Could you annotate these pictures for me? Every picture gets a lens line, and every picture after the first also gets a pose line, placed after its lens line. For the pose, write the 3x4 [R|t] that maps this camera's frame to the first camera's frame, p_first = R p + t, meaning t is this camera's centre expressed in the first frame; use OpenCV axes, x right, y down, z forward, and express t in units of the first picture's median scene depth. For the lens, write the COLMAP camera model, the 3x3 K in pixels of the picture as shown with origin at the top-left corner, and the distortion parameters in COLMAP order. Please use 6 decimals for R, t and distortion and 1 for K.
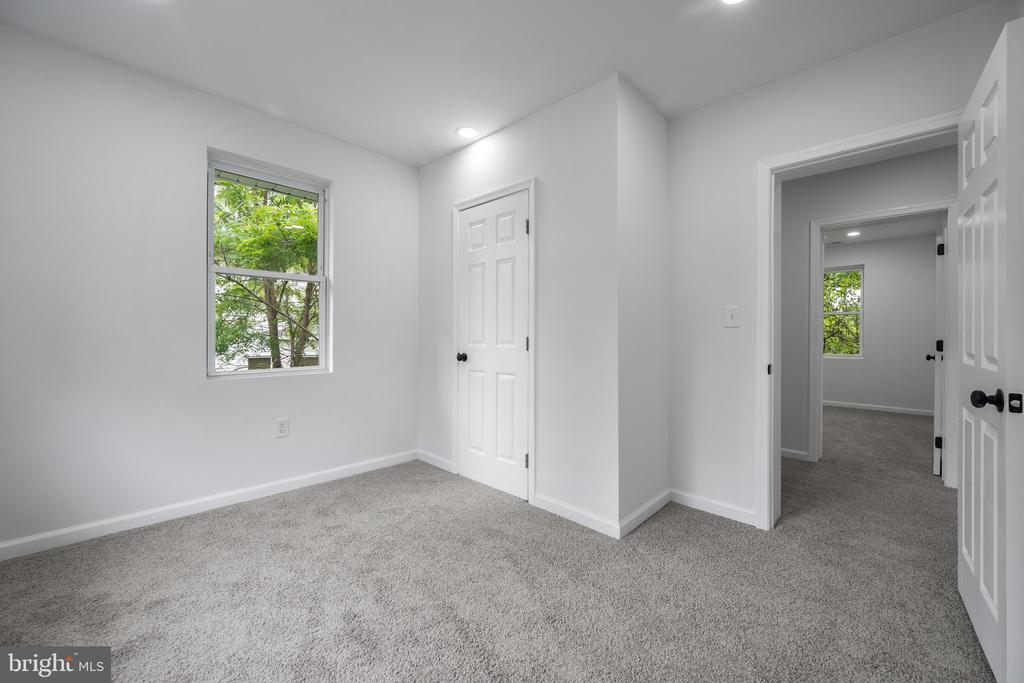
lens RADIAL K [[403.5, 0, 510.2], [0, 403.5, 336.5], [0, 0, 1]] dist [0.001162, -0.000032]
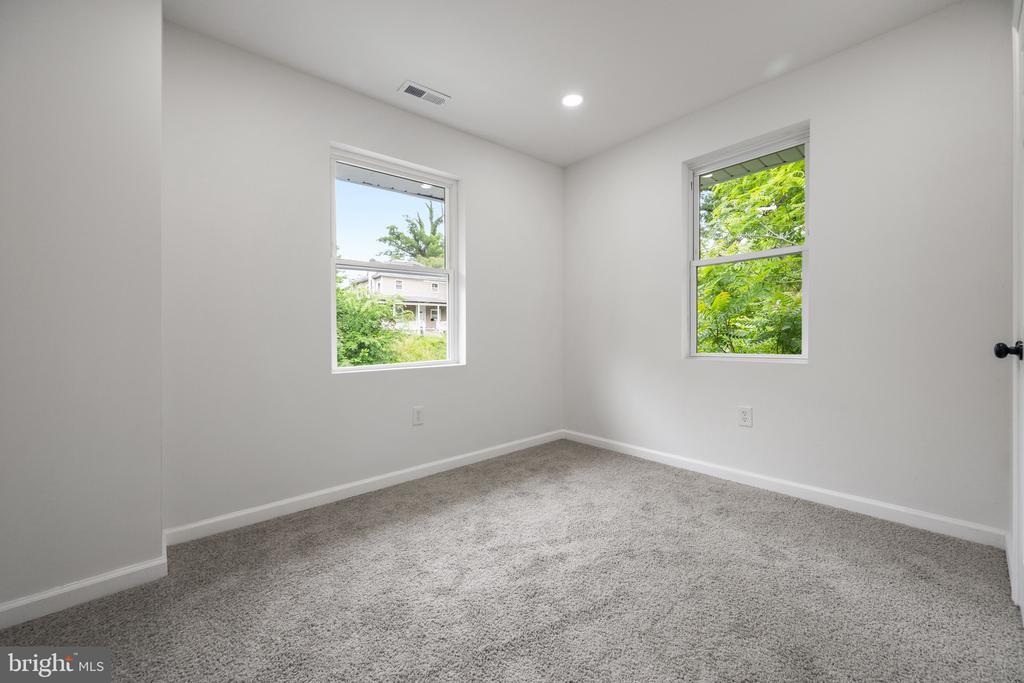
lens RADIAL K [[403.5, 0, 510.2], [0, 403.5, 336.5], [0, 0, 1]] dist [0.001162, -0.000032]
pose [[-0.076168, -0.000648, -0.997095, 0.487818], [0.006691, 0.999977, -0.001161, 0.041691], [0.997073, -0.006760, -0.076162, 0.604995]]
